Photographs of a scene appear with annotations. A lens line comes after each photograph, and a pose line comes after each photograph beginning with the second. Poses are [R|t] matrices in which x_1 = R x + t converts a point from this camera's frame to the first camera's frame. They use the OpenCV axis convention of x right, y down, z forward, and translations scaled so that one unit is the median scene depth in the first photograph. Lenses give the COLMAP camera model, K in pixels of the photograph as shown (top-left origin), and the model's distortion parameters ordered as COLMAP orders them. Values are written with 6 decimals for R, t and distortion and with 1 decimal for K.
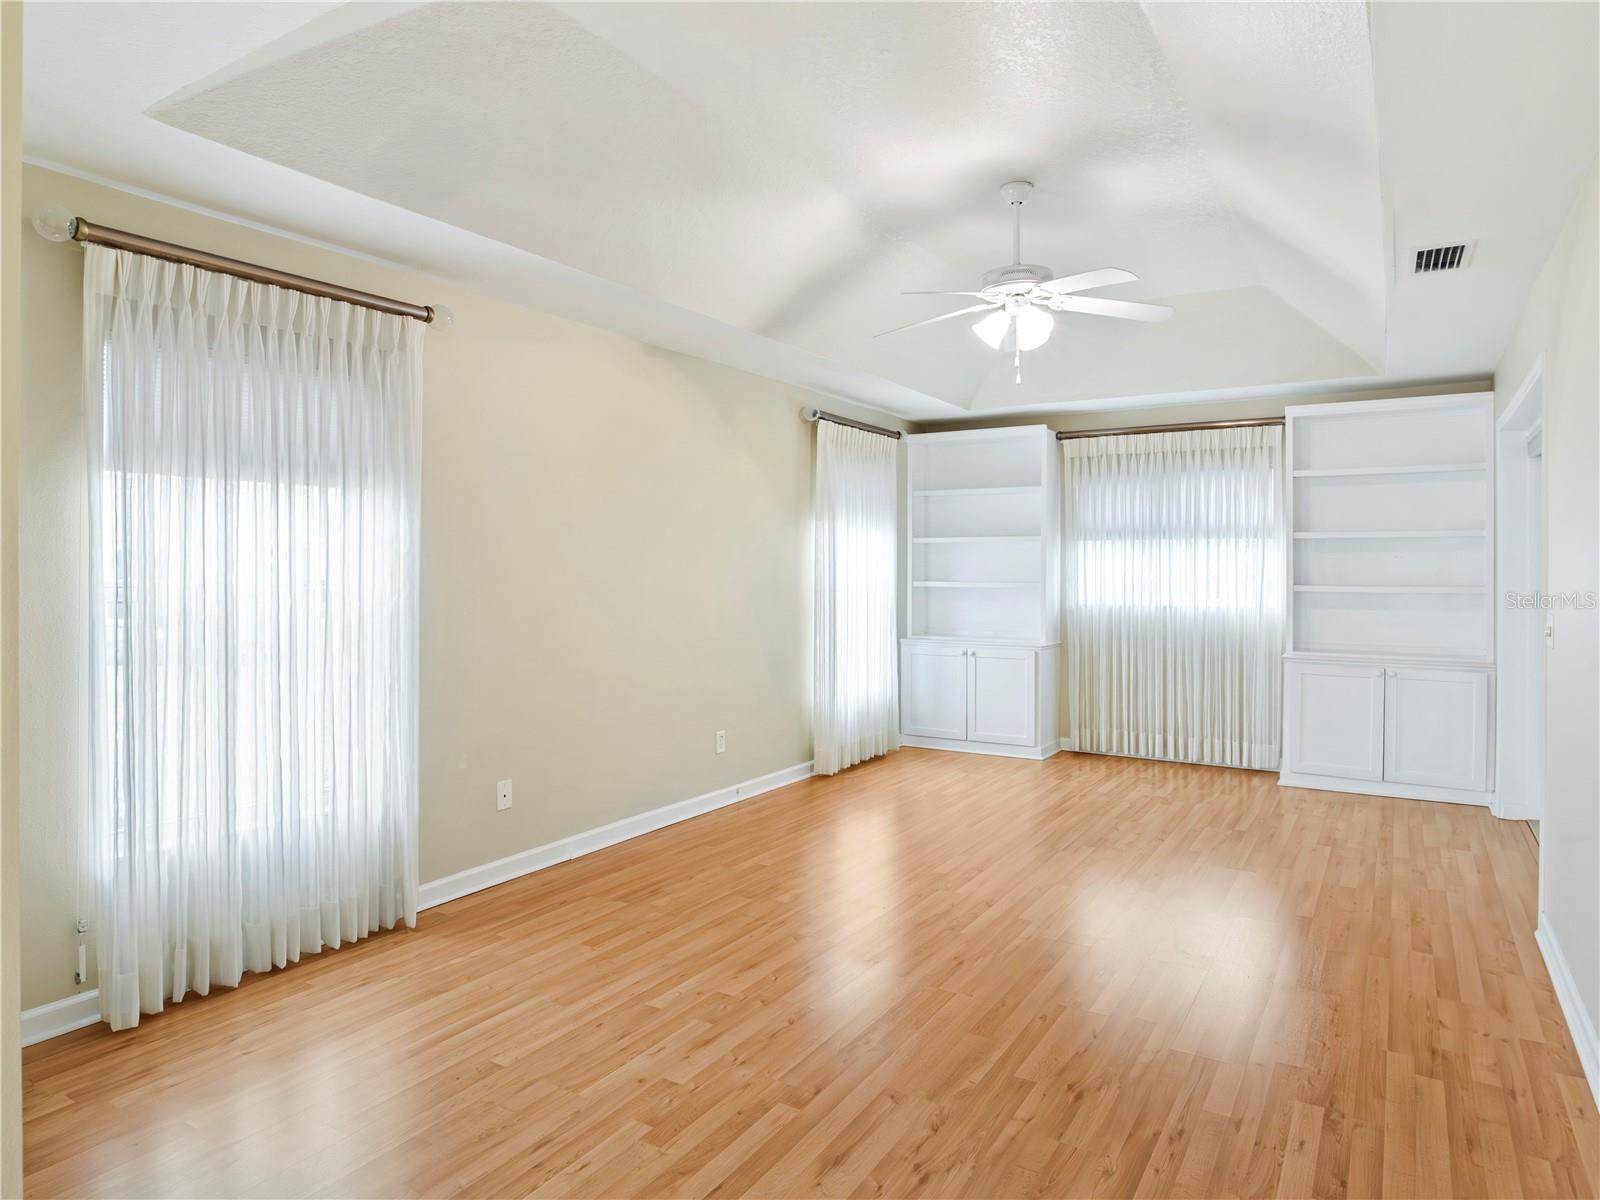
lens RADIAL K [[985.4, 0, 802.3], [0, 985.4, 589.7], [0, 0, 1]] dist [-0.021394, 0.004169]
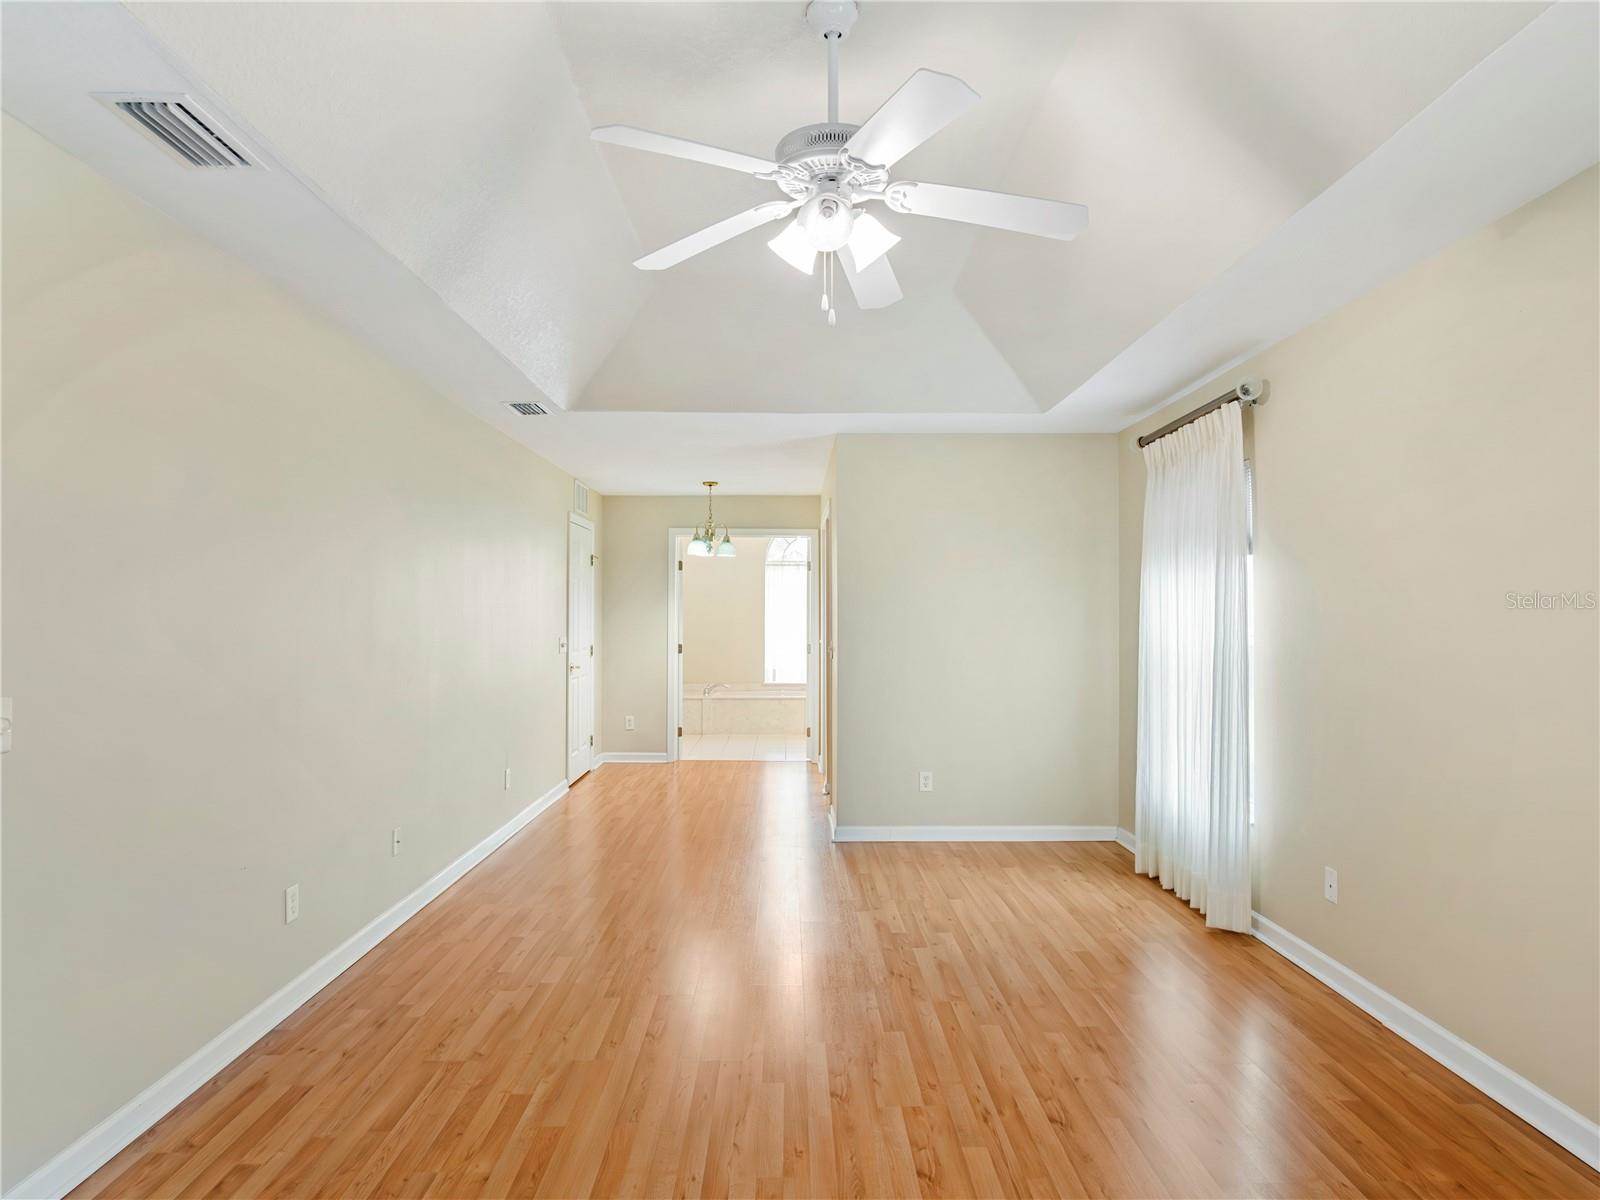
lens RADIAL K [[985.4, 0, 801.7], [0, 985.4, 602.1], [0, 0, 1]] dist [-0.021394, 0.004169]
pose [[-0.846562, -0.009823, -0.532200, 0.747165], [-0.012300, 0.999924, 0.001110, -0.047398], [0.532149, 0.007486, -0.846618, 2.000369]]
